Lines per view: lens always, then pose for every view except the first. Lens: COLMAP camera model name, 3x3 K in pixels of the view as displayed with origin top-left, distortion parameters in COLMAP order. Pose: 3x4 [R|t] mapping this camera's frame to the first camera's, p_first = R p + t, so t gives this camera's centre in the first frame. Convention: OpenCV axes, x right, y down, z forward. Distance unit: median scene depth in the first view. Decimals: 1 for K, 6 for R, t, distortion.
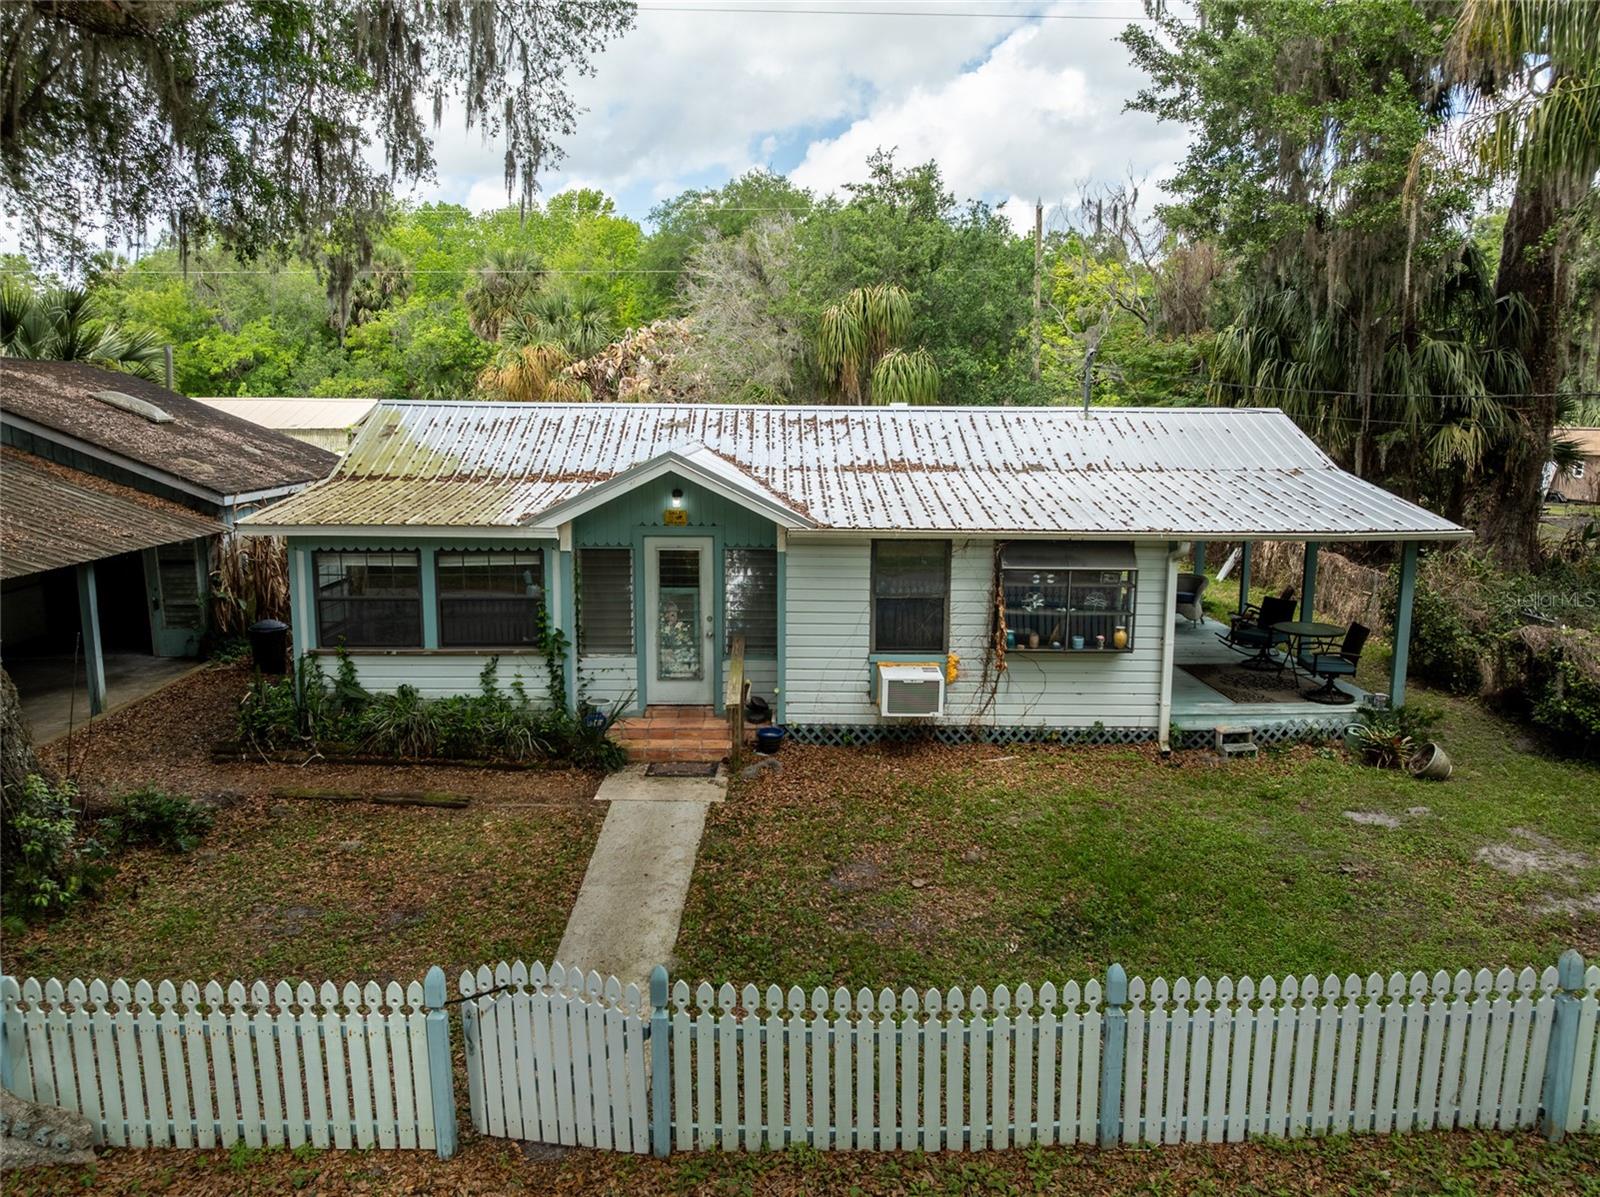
lens RADIAL K [[1121.6, 0, 800.0], [0, 1121.6, 598.5], [0, 0, 1]] dist [-0.031580, 0.001067]
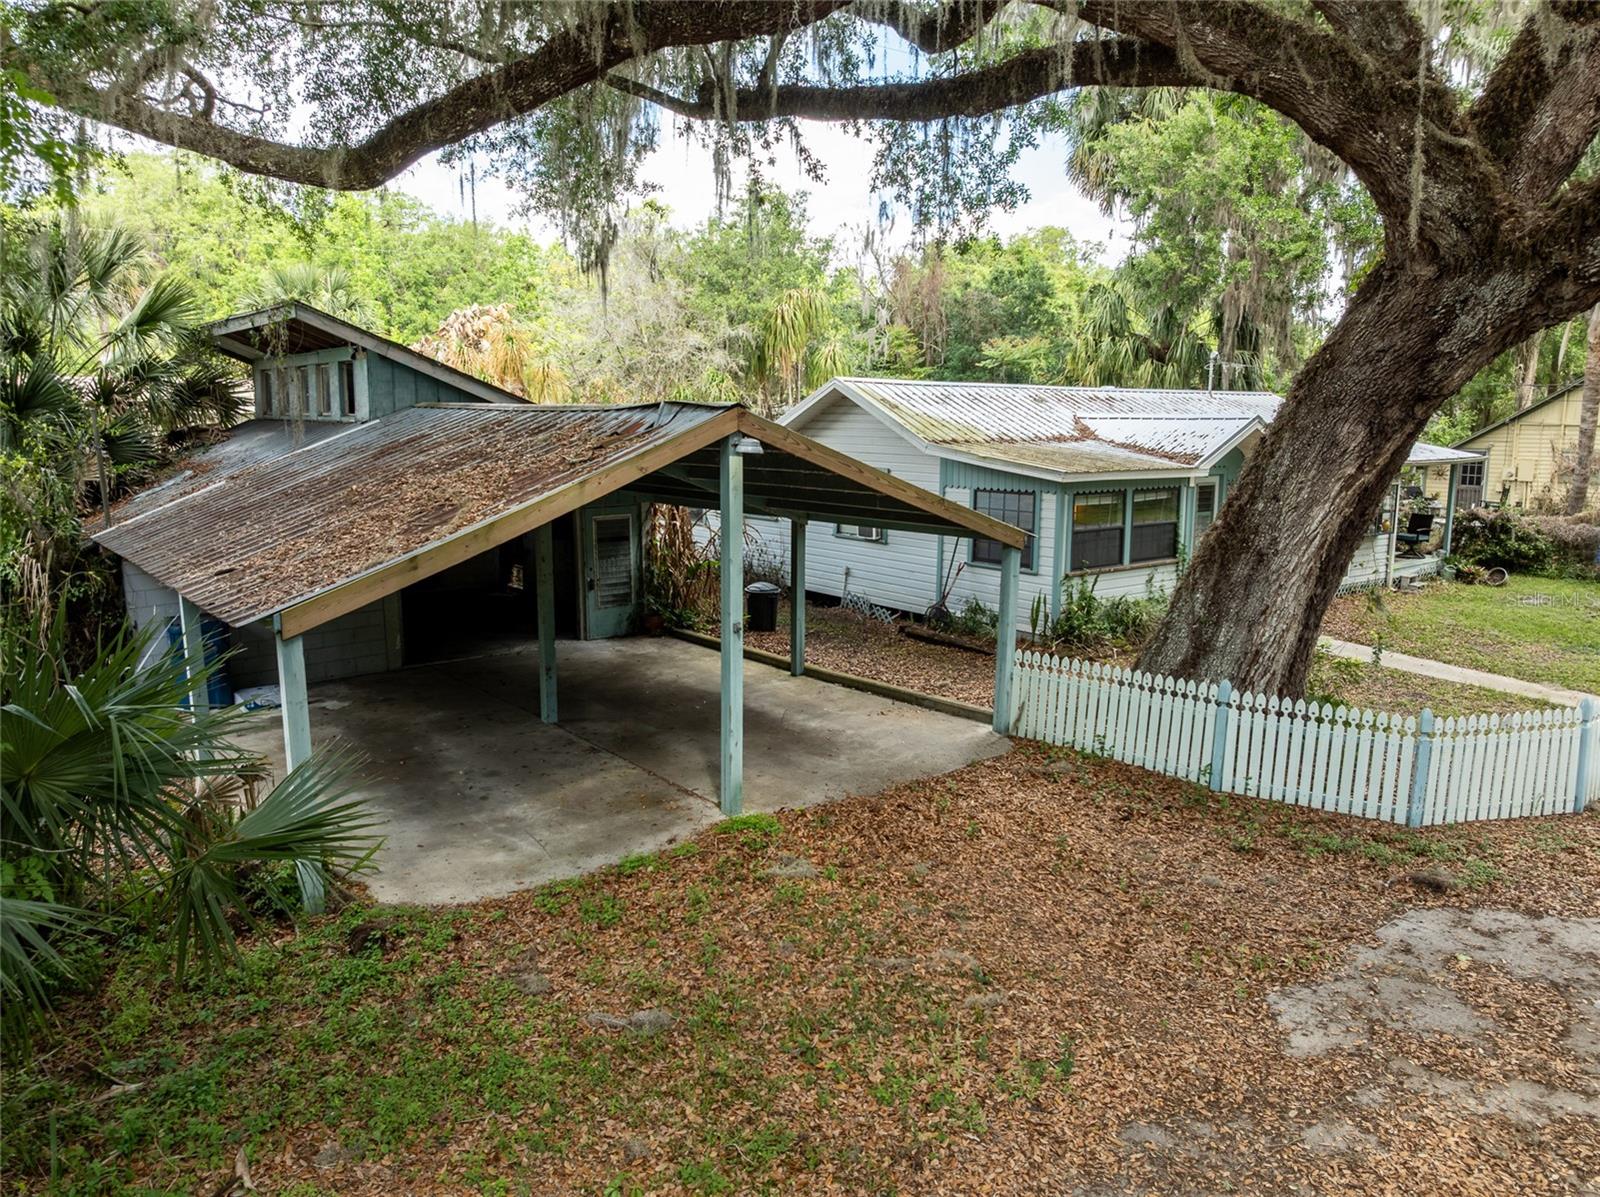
lens RADIAL K [[1121.6, 0, 800.0], [0, 1121.6, 598.5], [0, 0, 1]] dist [-0.031580, 0.001067]
pose [[0.795672, -0.101305, 0.597197, -1.415518], [0.080073, 0.994854, 0.062076, -0.028145], [-0.600413, -0.001573, 0.799689, 0.186233]]
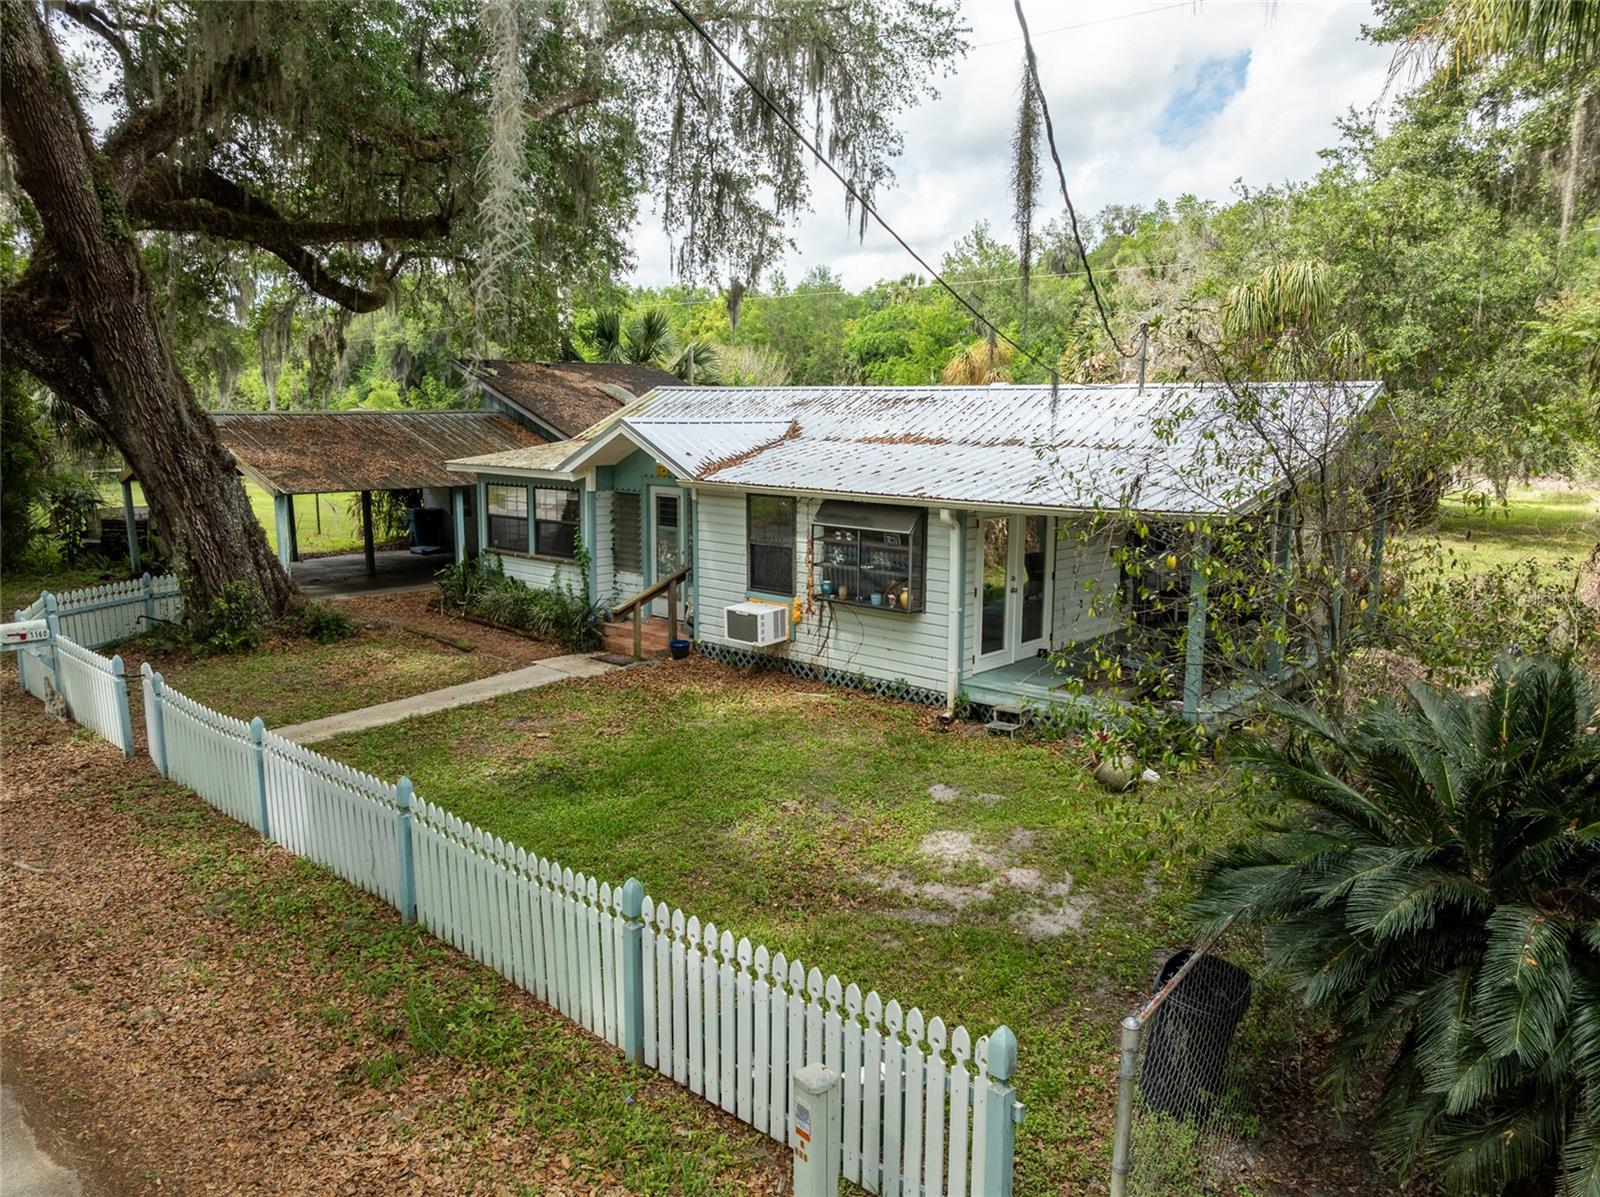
lens RADIAL K [[1121.6, 0, 800.0], [0, 1121.6, 598.5], [0, 0, 1]] dist [-0.031580, 0.001067]
pose [[0.735805, 0.110249, -0.668159, 0.906167], [-0.111301, 0.992929, 0.041268, 0.002781], [0.667985, 0.044002, 0.742873, 0.155046]]
